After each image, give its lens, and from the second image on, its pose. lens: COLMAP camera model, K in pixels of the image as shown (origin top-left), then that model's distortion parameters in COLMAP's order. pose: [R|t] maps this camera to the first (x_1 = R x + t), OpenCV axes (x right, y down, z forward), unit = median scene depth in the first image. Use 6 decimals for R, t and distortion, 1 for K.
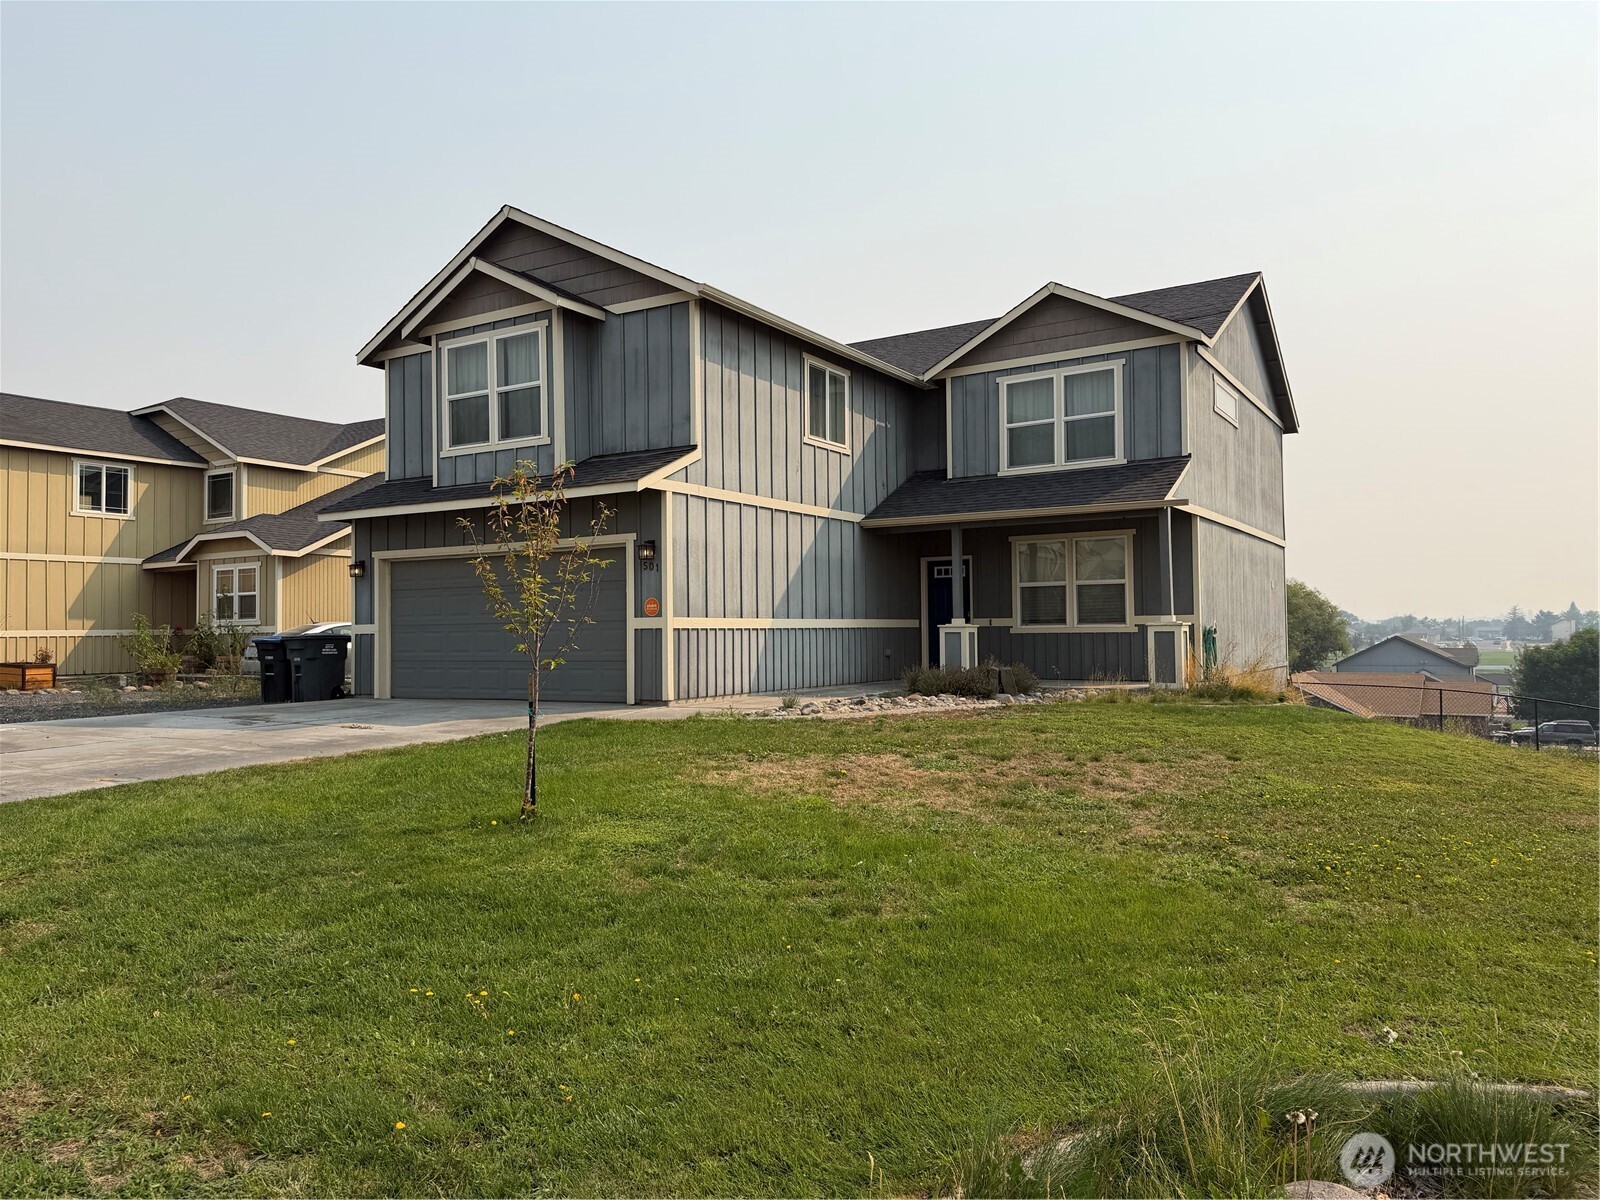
lens RADIAL K [[1112.6, 0, 796.0], [0, 1112.6, 591.9], [0, 0, 1]] dist [0.005999, -0.002894]
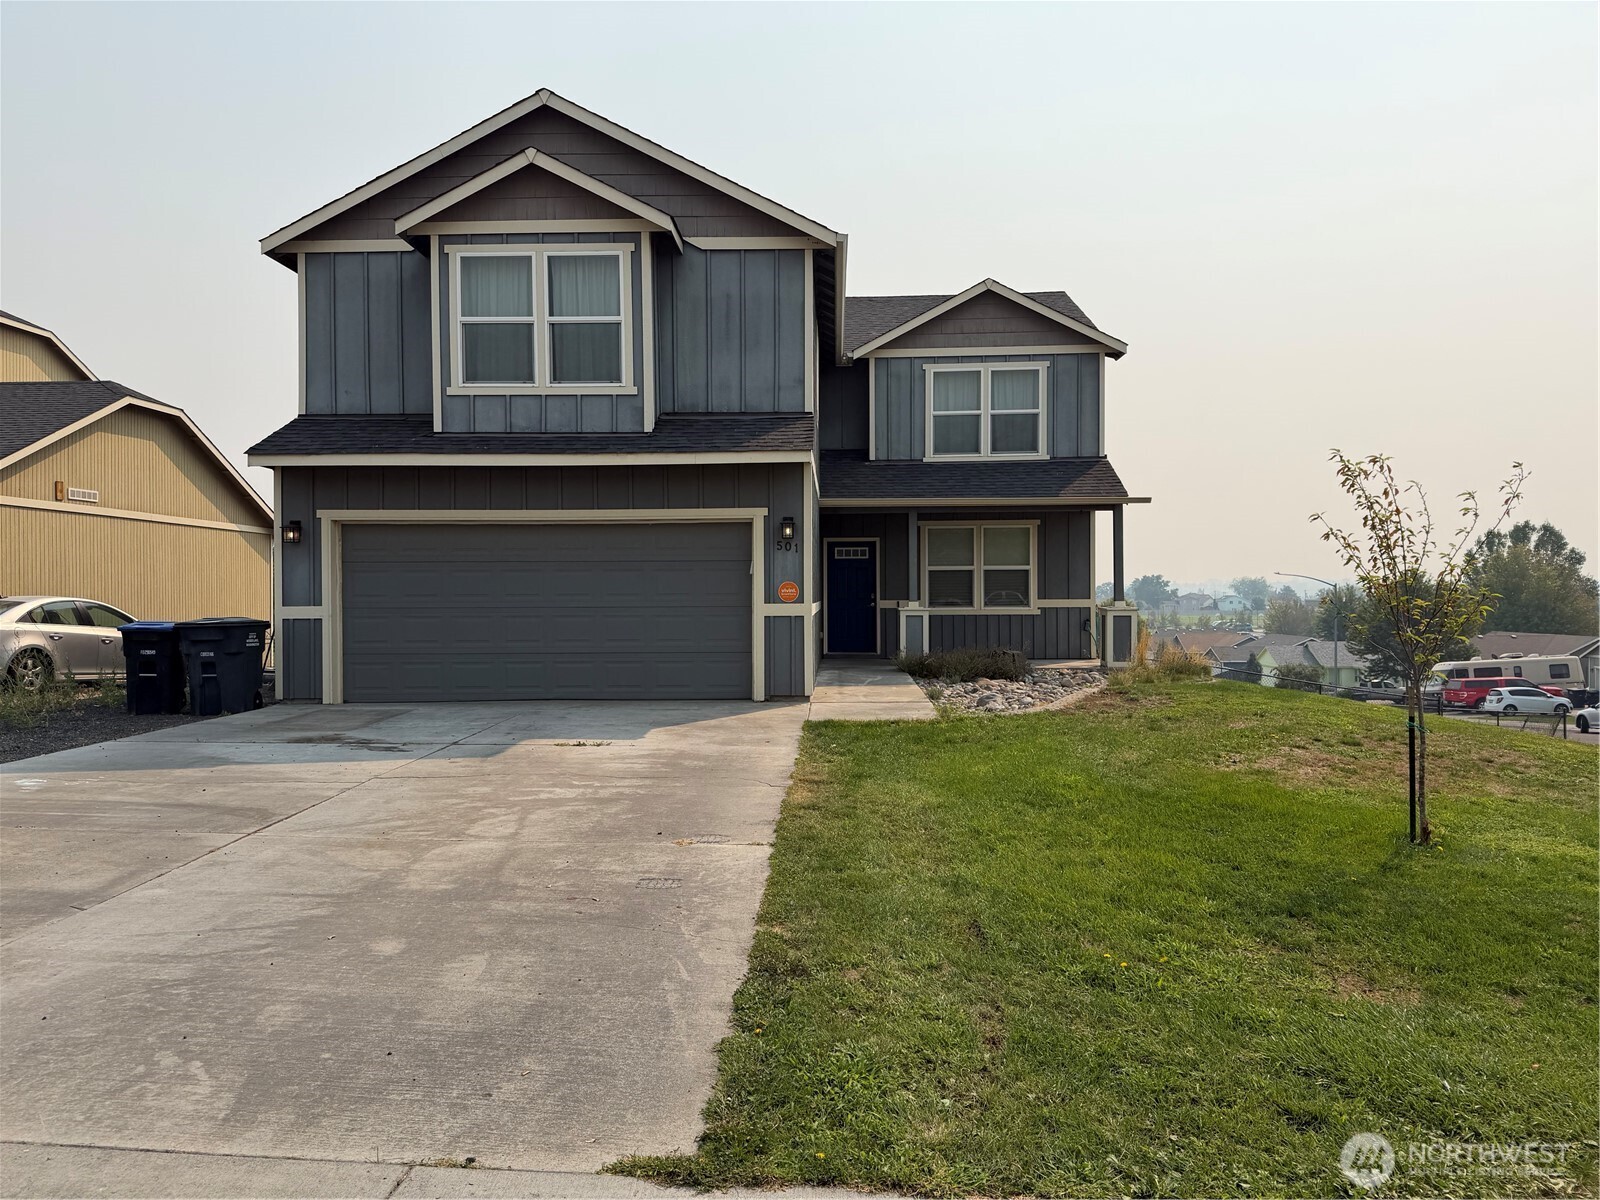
lens RADIAL K [[1112.6, 0, 794.2], [0, 1112.6, 608.3], [0, 0, 1]] dist [0.005999, -0.002894]
pose [[0.869543, 0.002489, 0.493851, -0.459362], [-0.024619, 0.998962, 0.038313, -0.006150], [-0.493244, -0.045472, 0.868702, 0.178568]]
